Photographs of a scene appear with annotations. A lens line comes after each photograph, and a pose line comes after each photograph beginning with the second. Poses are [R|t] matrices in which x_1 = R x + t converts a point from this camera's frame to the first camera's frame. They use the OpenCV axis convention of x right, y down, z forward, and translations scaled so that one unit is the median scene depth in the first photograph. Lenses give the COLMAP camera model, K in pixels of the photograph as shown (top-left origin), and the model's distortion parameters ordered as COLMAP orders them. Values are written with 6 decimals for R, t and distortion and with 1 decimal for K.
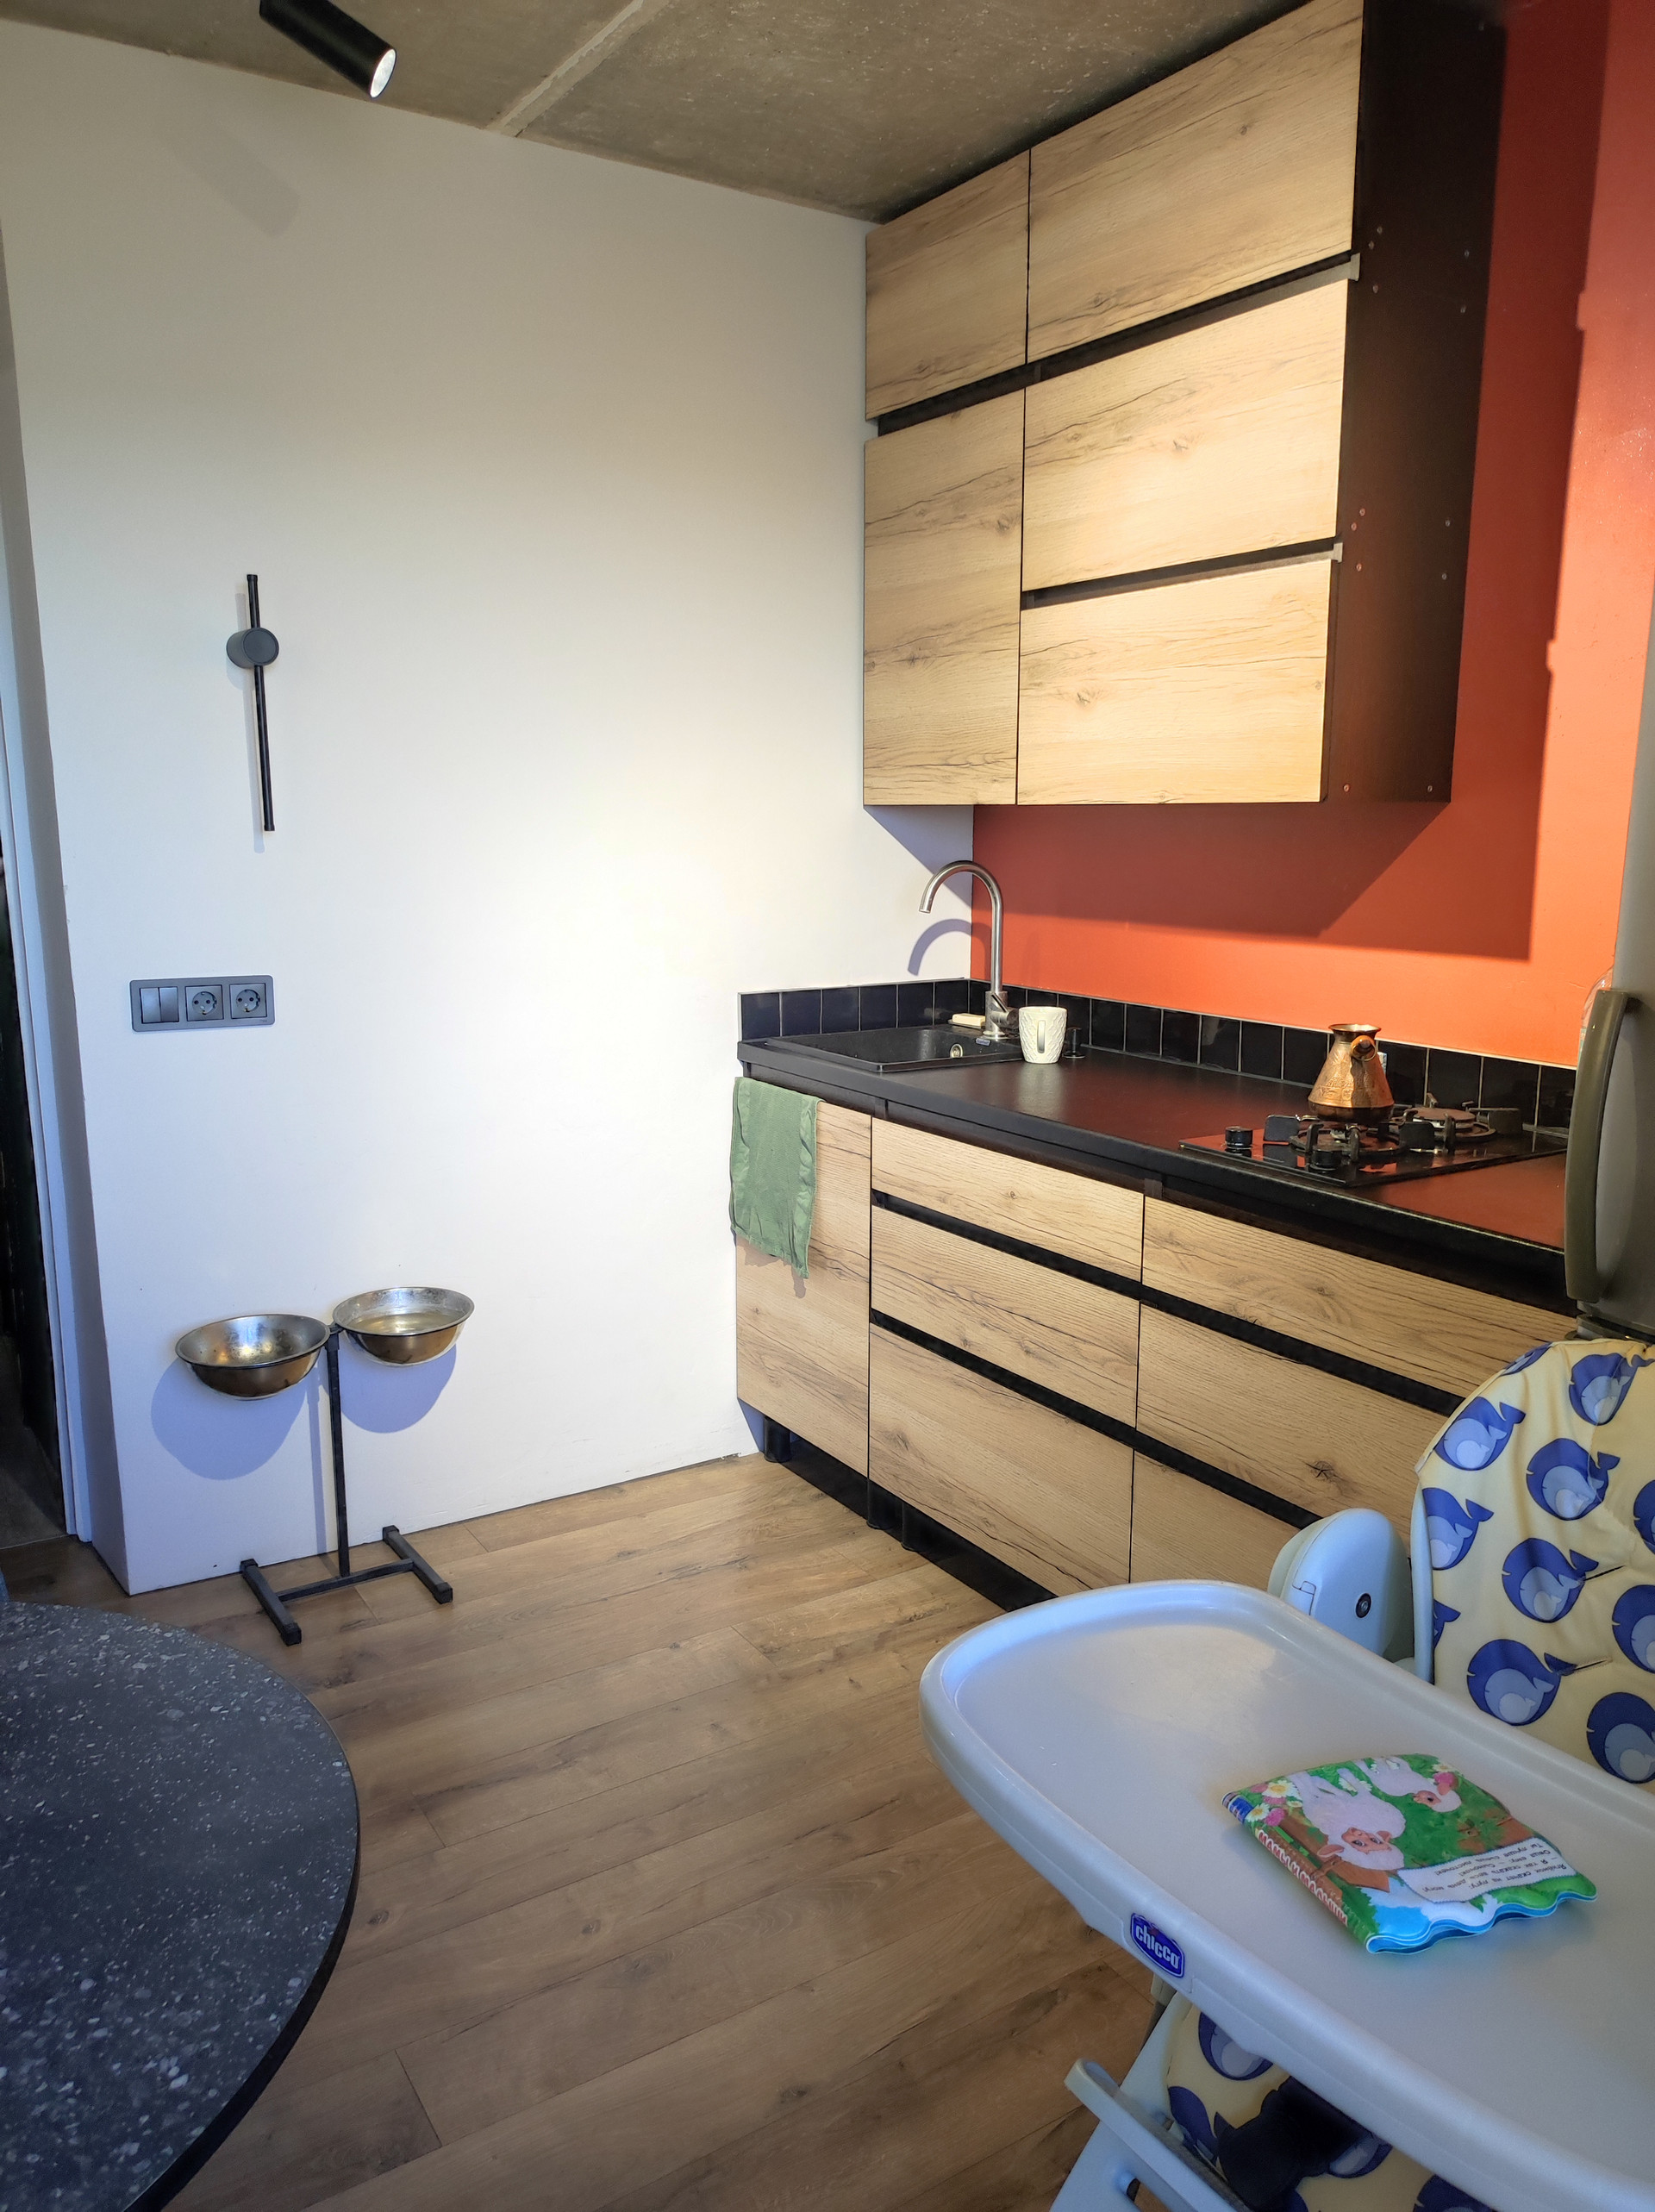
lens RADIAL K [[1608.1, 0, 827.5], [0, 1608.1, 1106.0], [0, 0, 1]] dist [0.000057, -0.002101]
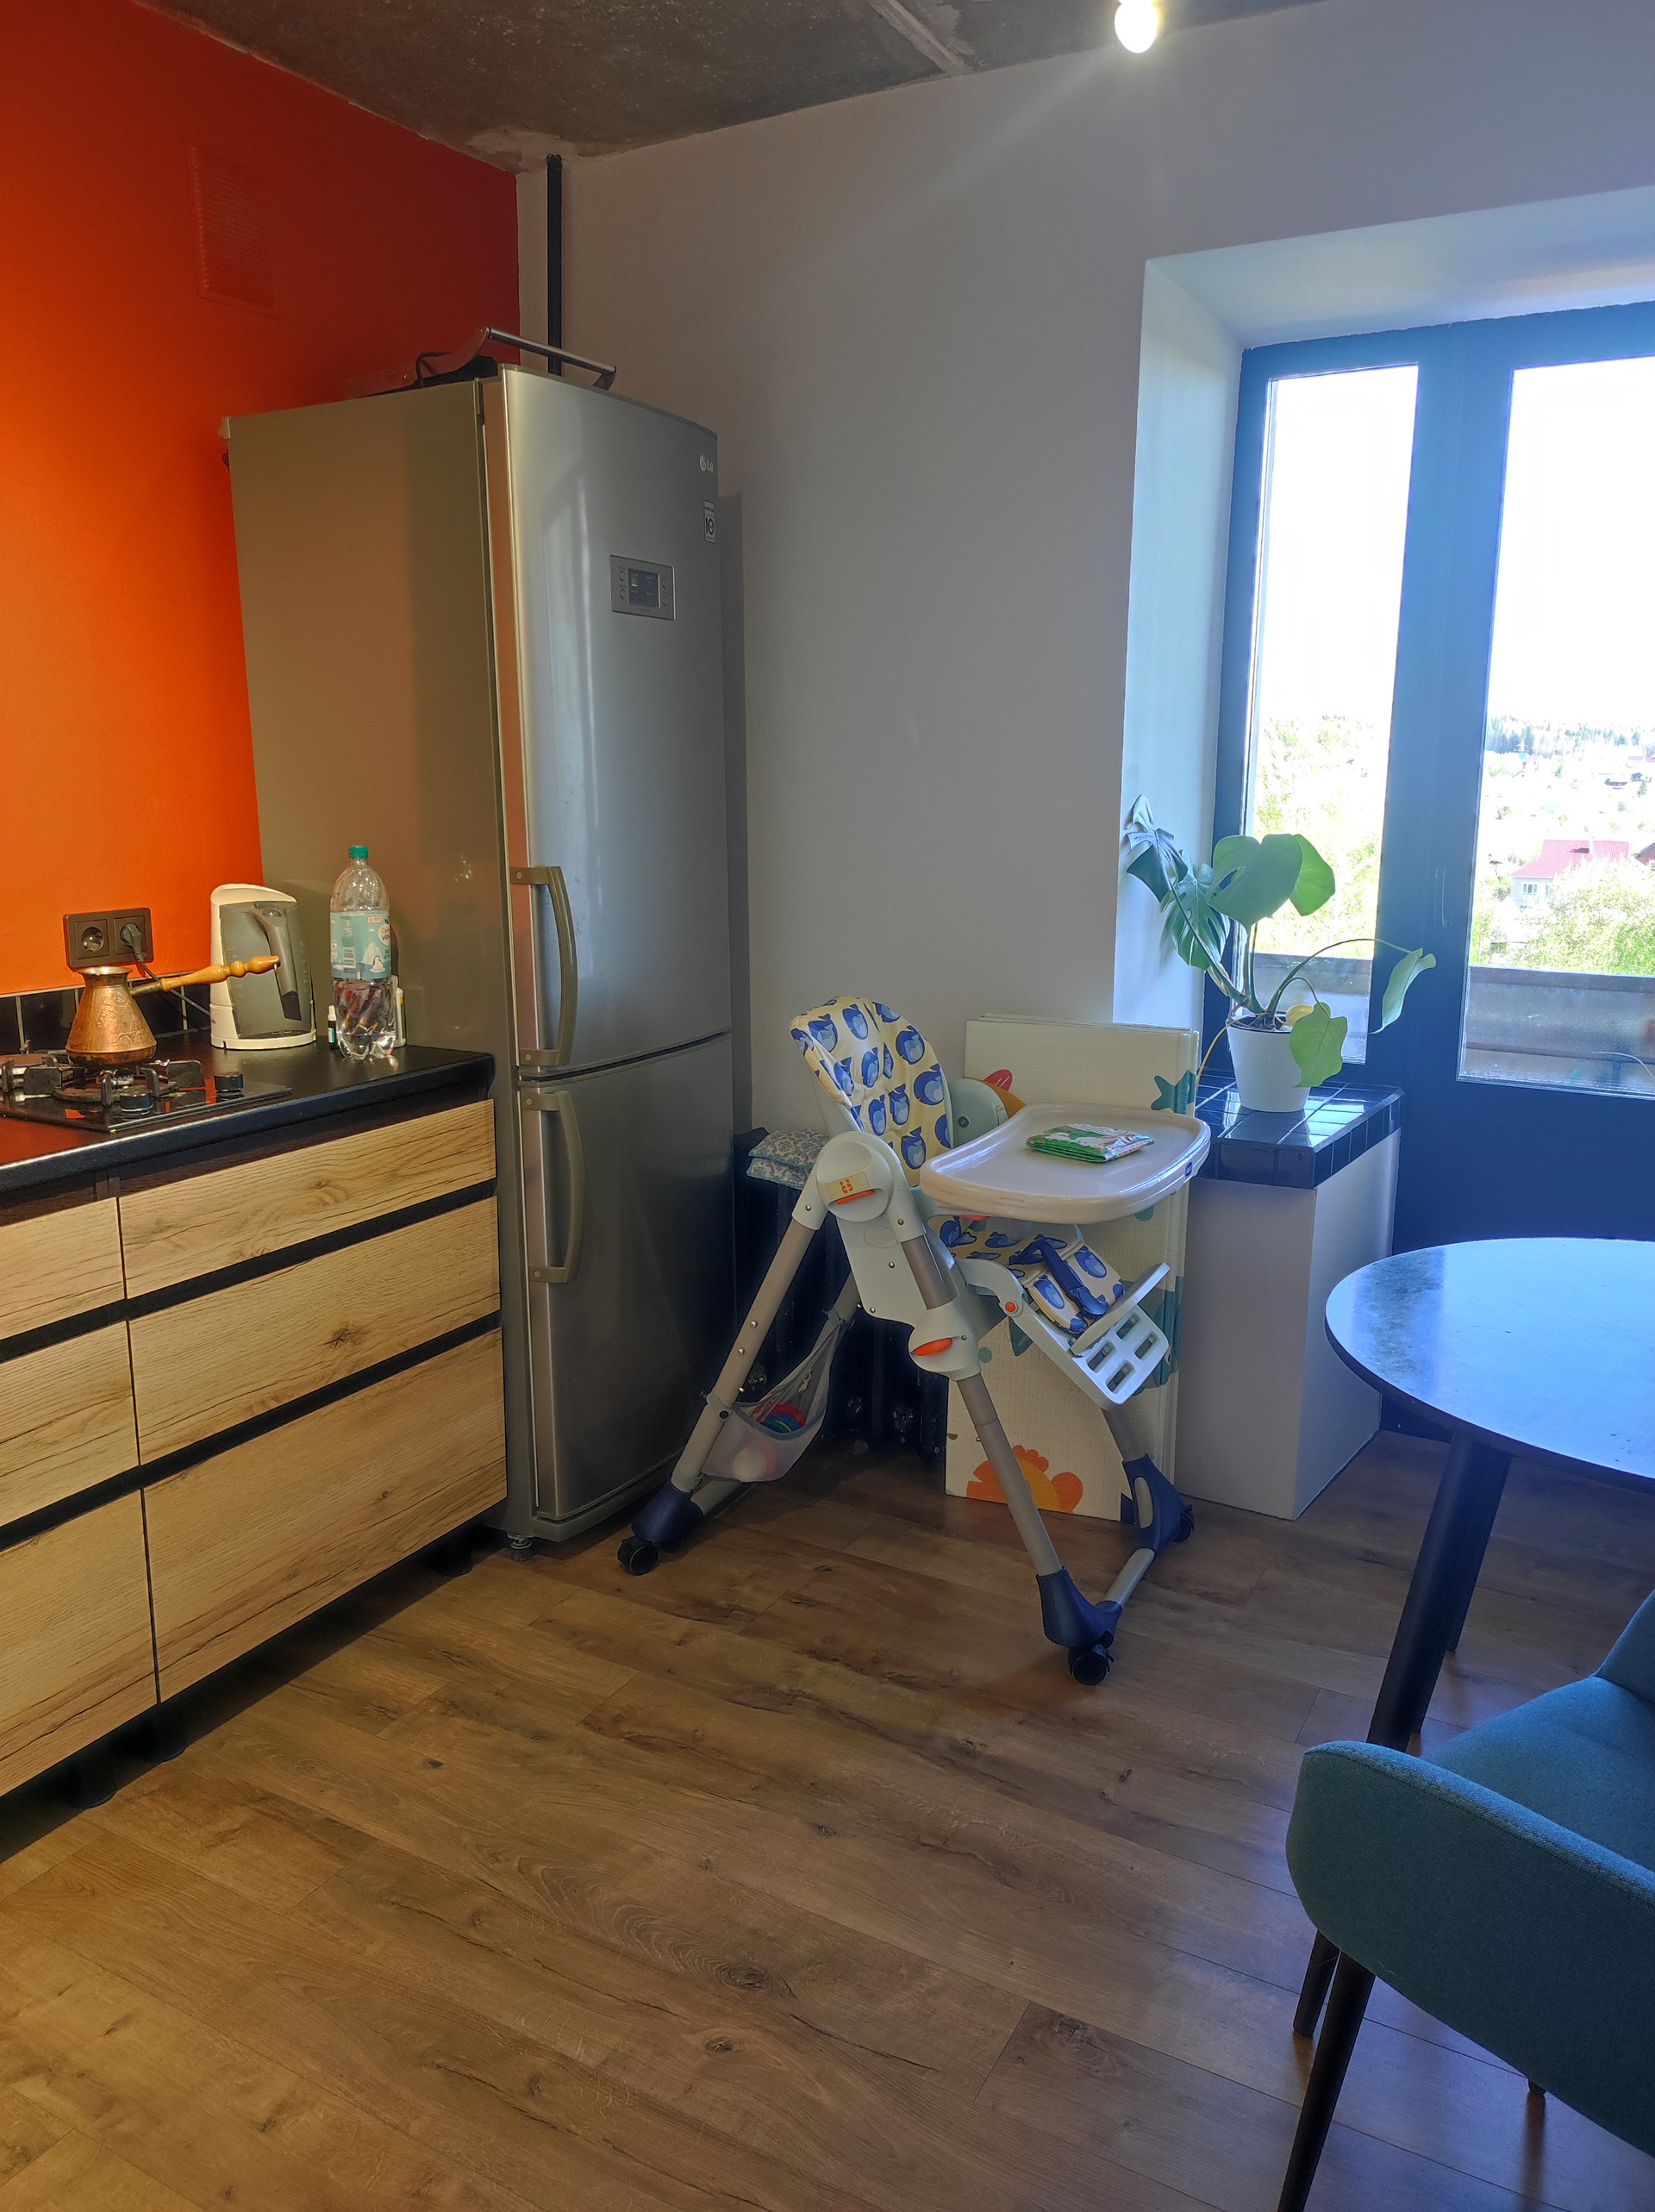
lens RADIAL K [[1608.1, 0, 827.5], [0, 1608.1, 1106.0], [0, 0, 1]] dist [0.000057, -0.002101]
pose [[-0.482285, -0.196687, 0.853649, -0.774589], [0.141147, 0.944289, 0.297315, -0.210328], [-0.864569, 0.263880, -0.427654, 1.121724]]
